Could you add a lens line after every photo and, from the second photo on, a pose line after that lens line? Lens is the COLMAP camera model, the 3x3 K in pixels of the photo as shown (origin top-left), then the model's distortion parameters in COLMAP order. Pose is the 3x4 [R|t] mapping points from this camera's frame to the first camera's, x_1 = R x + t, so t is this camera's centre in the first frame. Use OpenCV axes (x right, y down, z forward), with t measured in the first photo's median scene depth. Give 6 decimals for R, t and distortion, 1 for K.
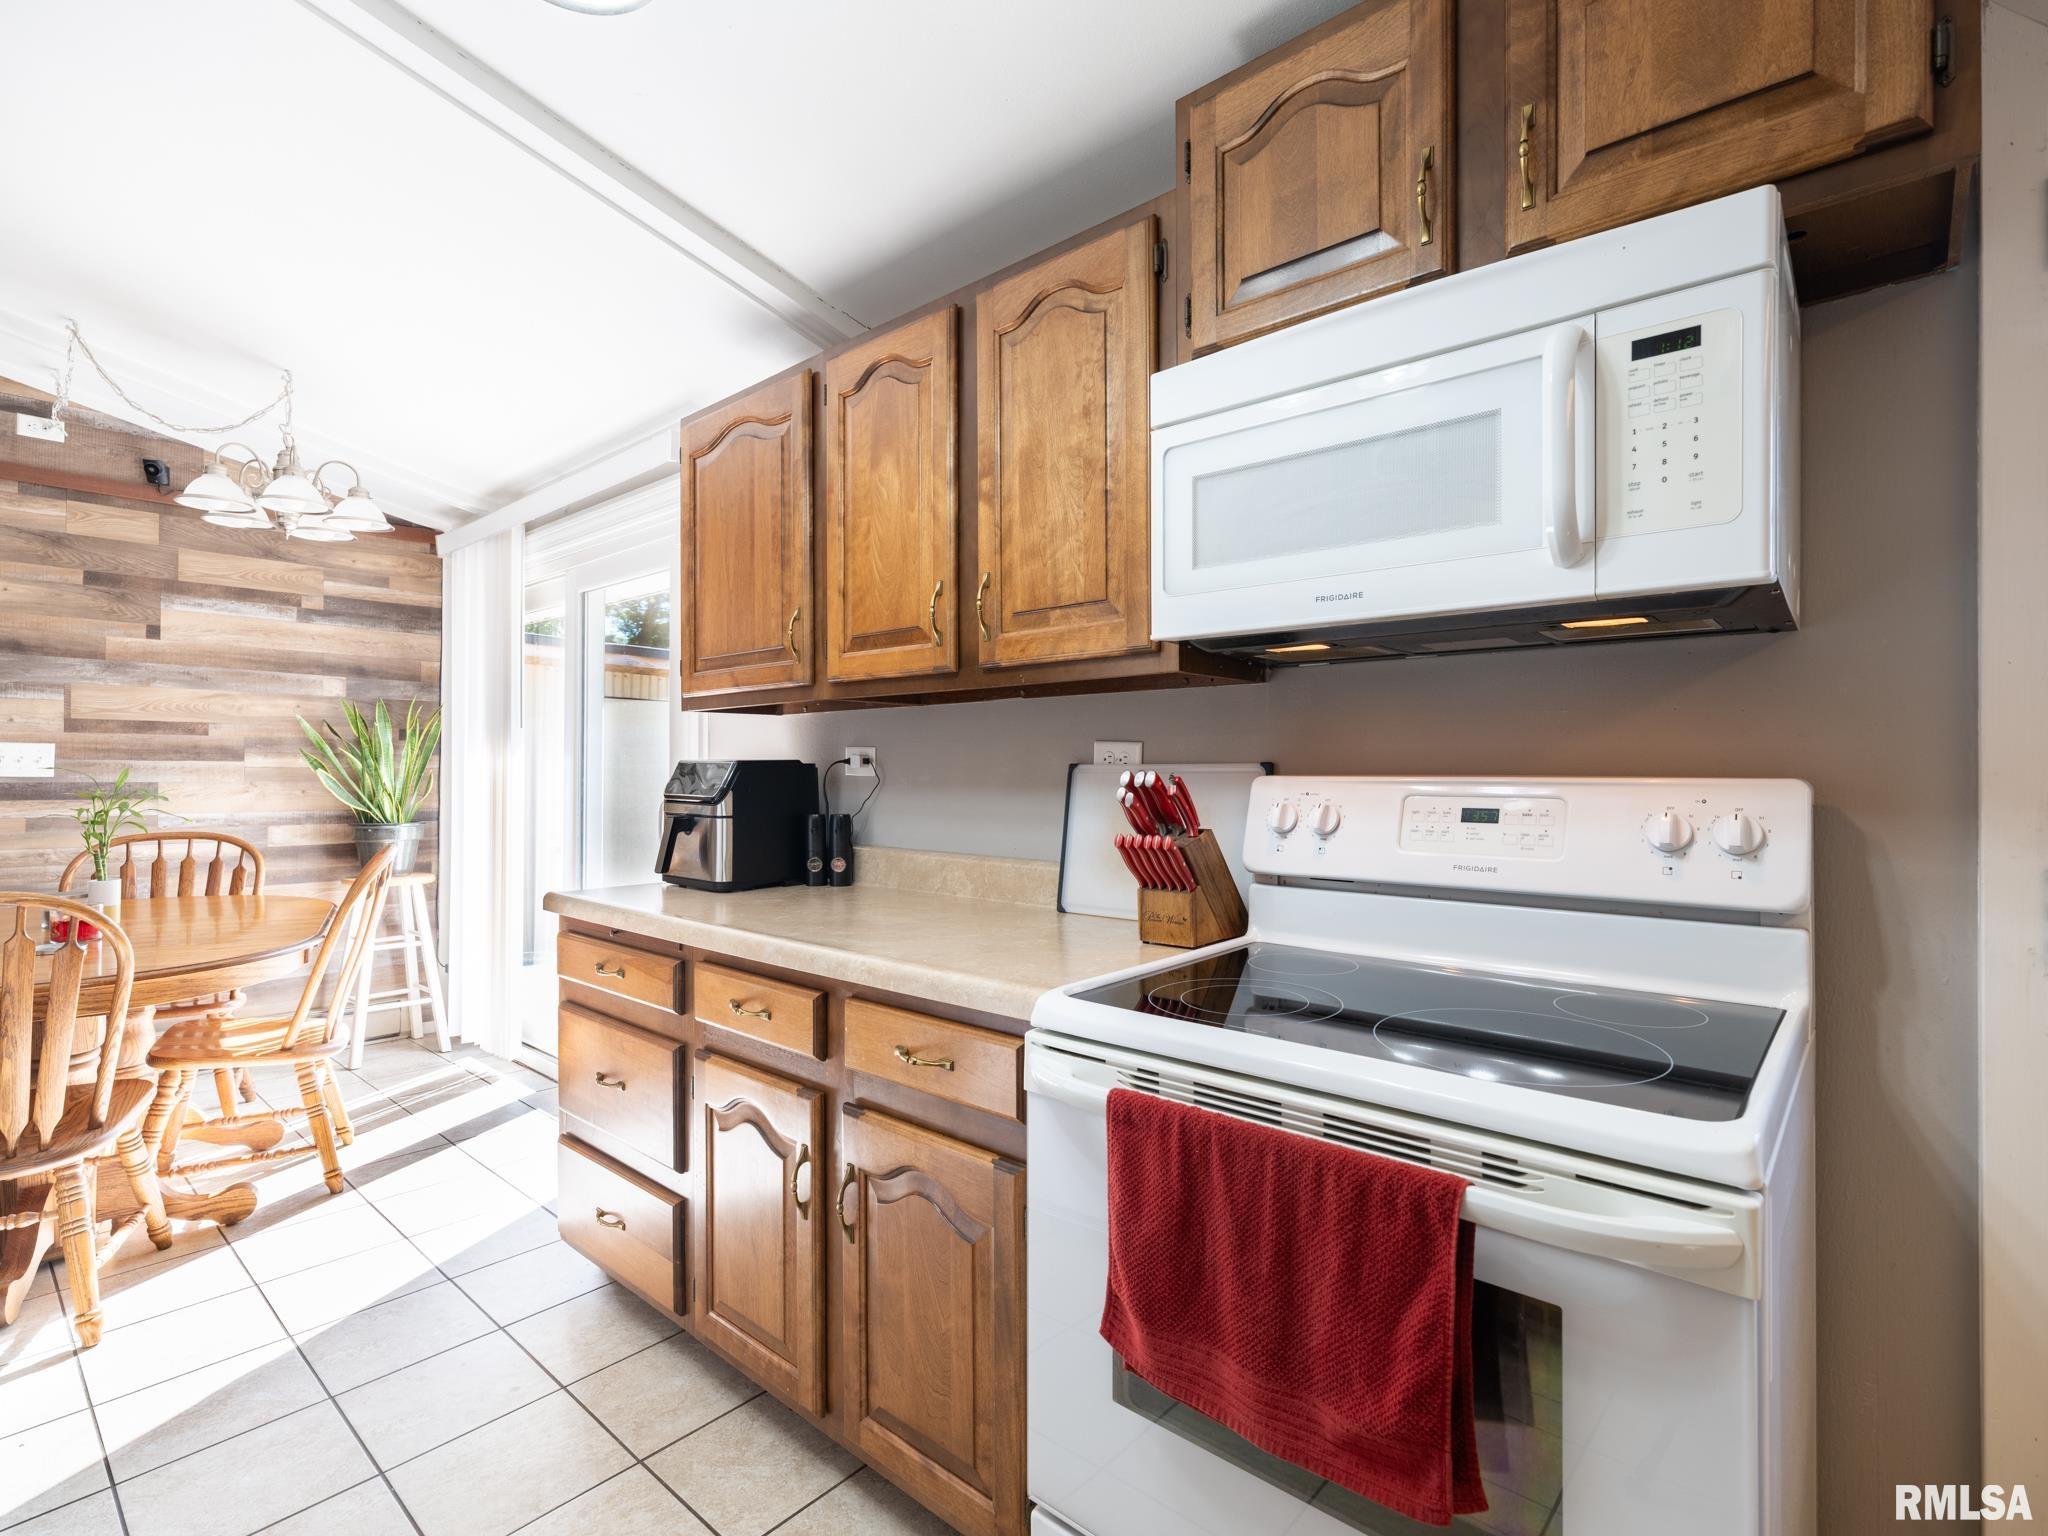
lens RADIAL K [[973.0, 0, 1027.2], [0, 973.0, 766.1], [0, 0, 1]] dist [0.000576, 0.000456]
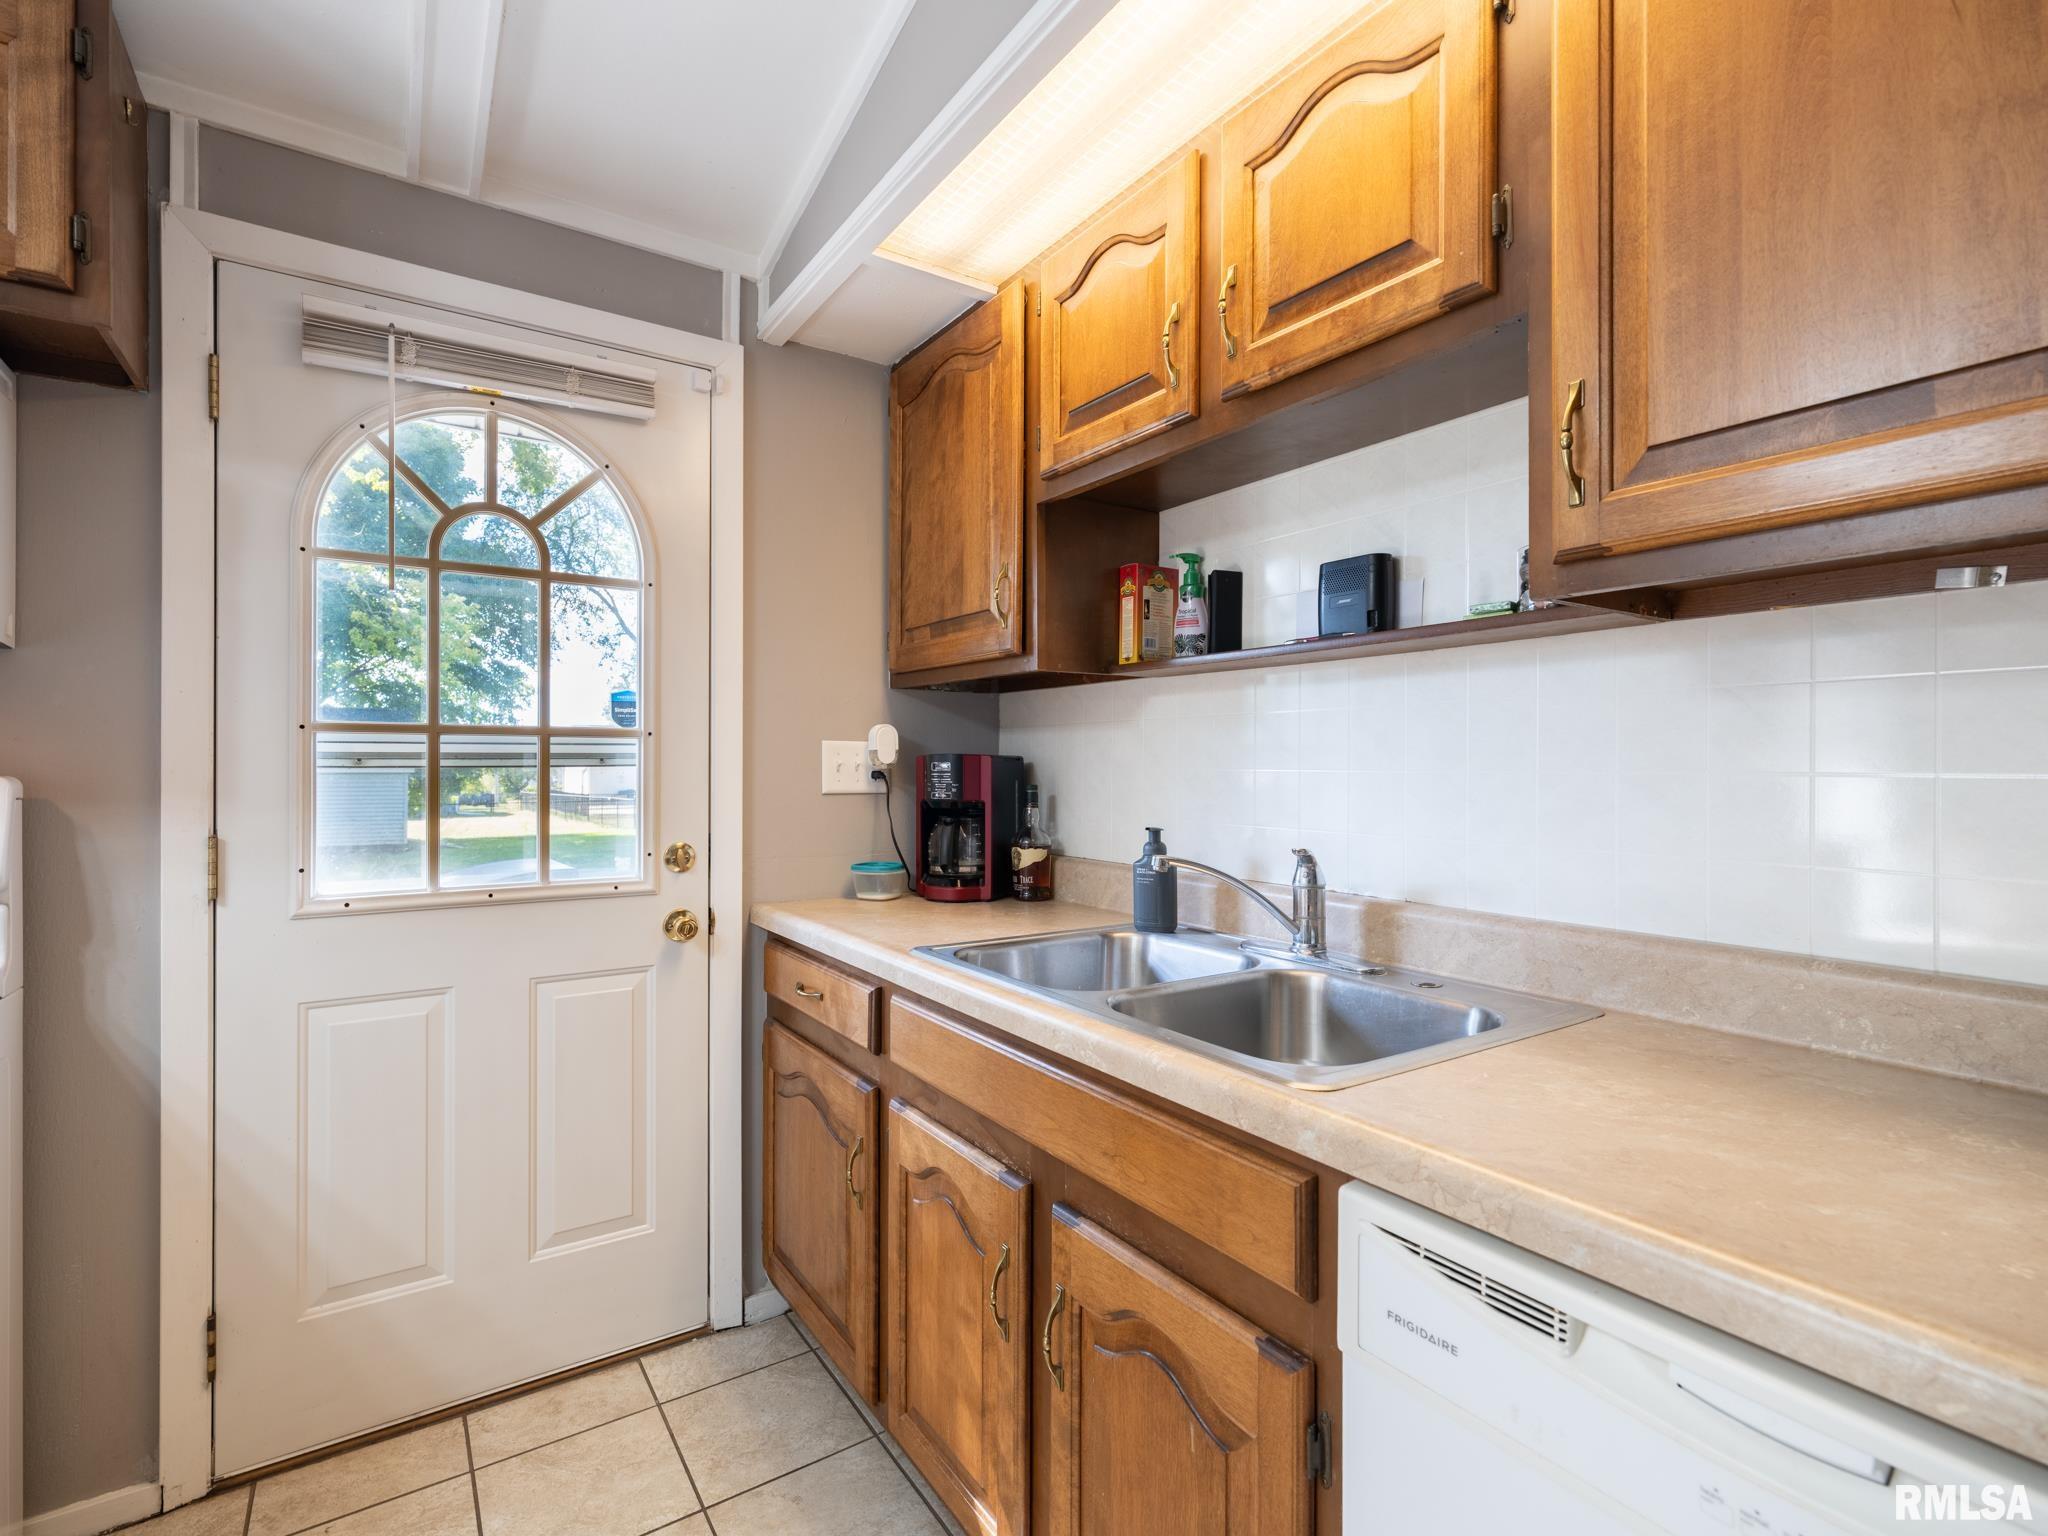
lens RADIAL K [[973.0, 0, 1023.2], [0, 973.0, 765.5], [0, 0, 1]] dist [0.000576, 0.000456]
pose [[0.253196, 0.002241, 0.967412, -0.014661], [-0.002076, 0.999996, -0.001773, -0.000296], [-0.967413, -0.001560, 0.253200, -0.251658]]
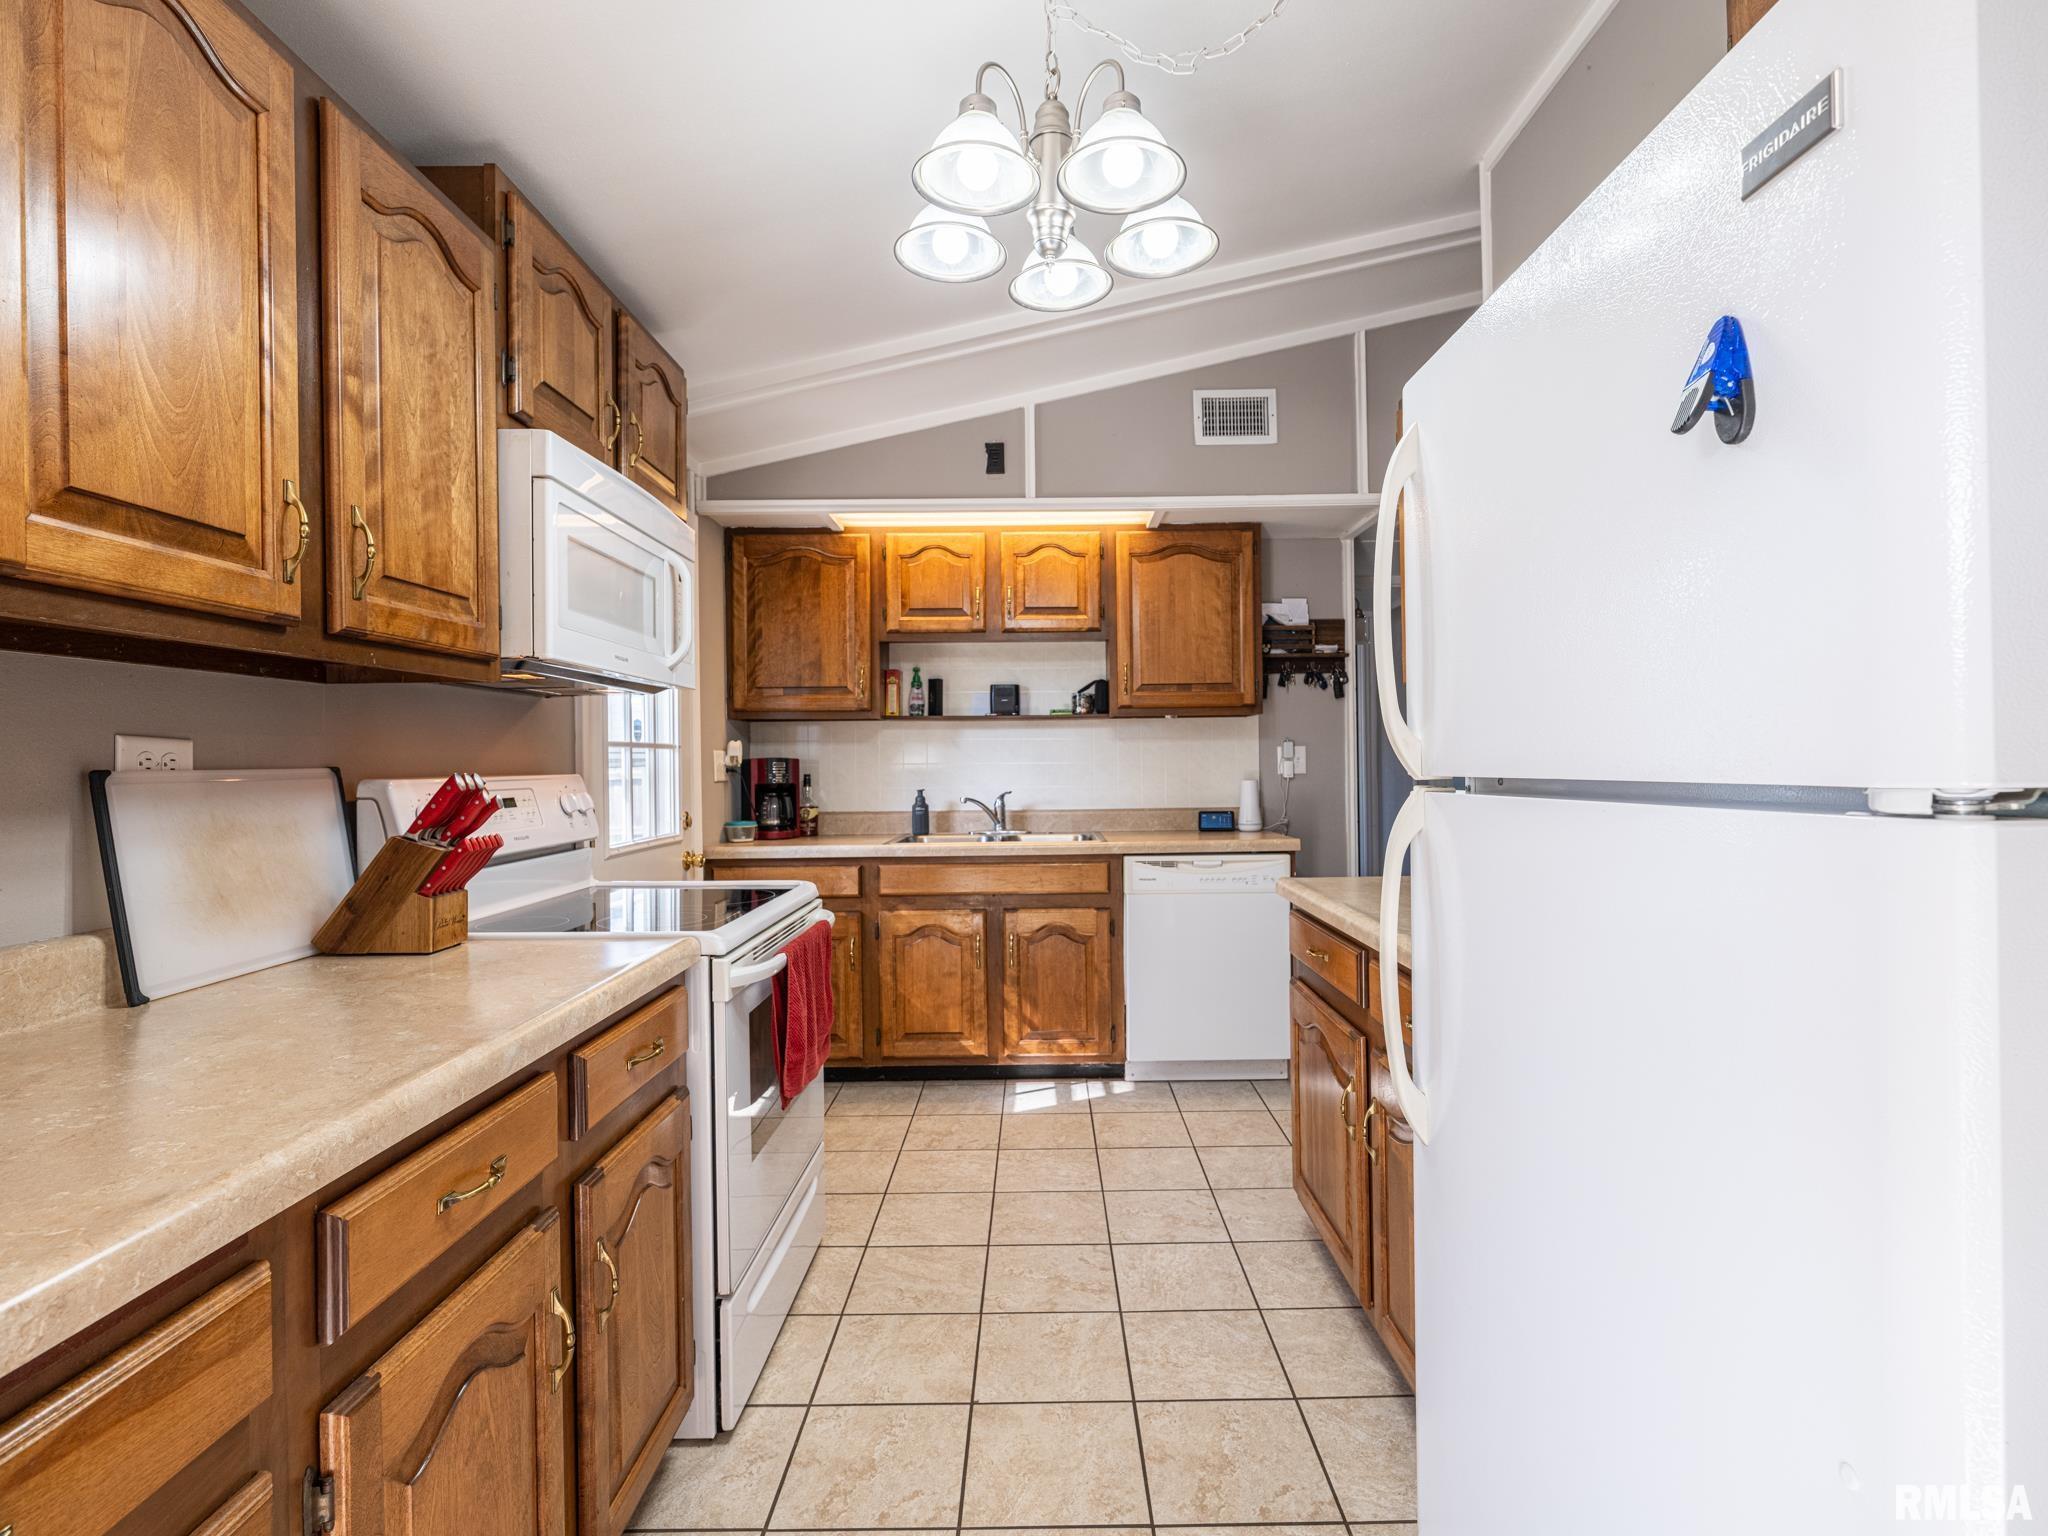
lens RADIAL K [[973.8, 0, 1061.7], [0, 973.8, 765.7], [0, 0, 1]] dist [0.011331, 0.004257]
pose [[-0.660343, 0.005284, 0.750945, -0.733285], [0.012552, 0.999913, 0.004002, 0.000100], [-0.750859, 0.012068, -0.660352, 0.817297]]
